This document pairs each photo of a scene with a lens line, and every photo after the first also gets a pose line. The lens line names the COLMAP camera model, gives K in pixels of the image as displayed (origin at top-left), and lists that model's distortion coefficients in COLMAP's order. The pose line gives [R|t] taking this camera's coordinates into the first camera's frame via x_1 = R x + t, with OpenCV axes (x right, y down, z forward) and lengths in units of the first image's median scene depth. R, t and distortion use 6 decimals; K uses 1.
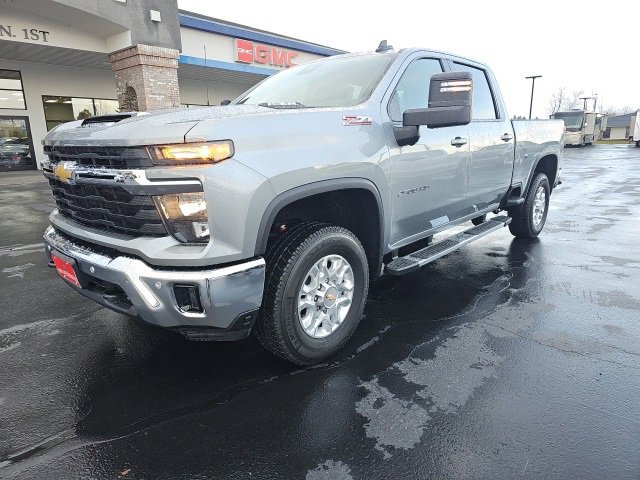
lens RADIAL K [[420.5, 0, 317.0], [0, 420.5, 243.8], [0, 0, 1]] dist [0.060944, -0.041773]
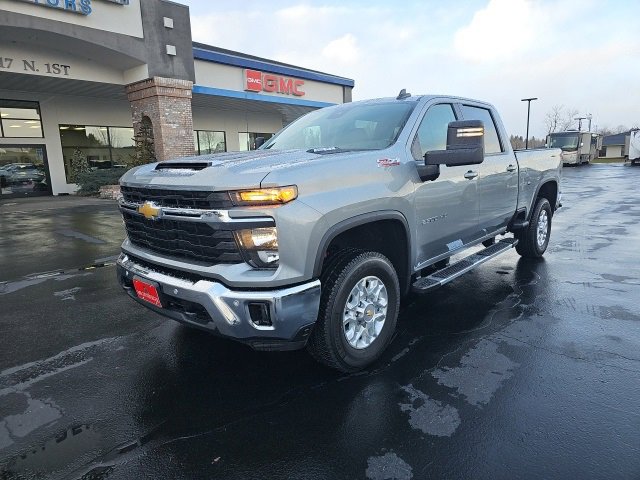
lens RADIAL K [[421.8, 0, 321.7], [0, 421.8, 237.6], [0, 0, 1]] dist [0.062873, -0.043913]
pose [[0.999903, -0.011961, 0.007159, -0.092315], [0.012371, 0.998108, -0.060224, -0.010177], [-0.006425, 0.060307, 0.998159, -0.153714]]
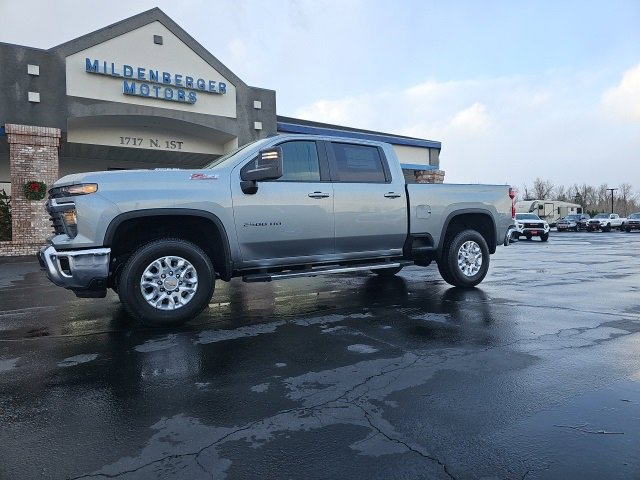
lens RADIAL K [[421.8, 0, 321.7], [0, 421.8, 237.6], [0, 0, 1]] dist [0.062873, -0.043913]
pose [[0.956581, 0.007696, -0.291364, 0.895122], [-0.070347, 0.976195, -0.205171, 0.214129], [0.282849, 0.216760, 0.934351, -0.312641]]
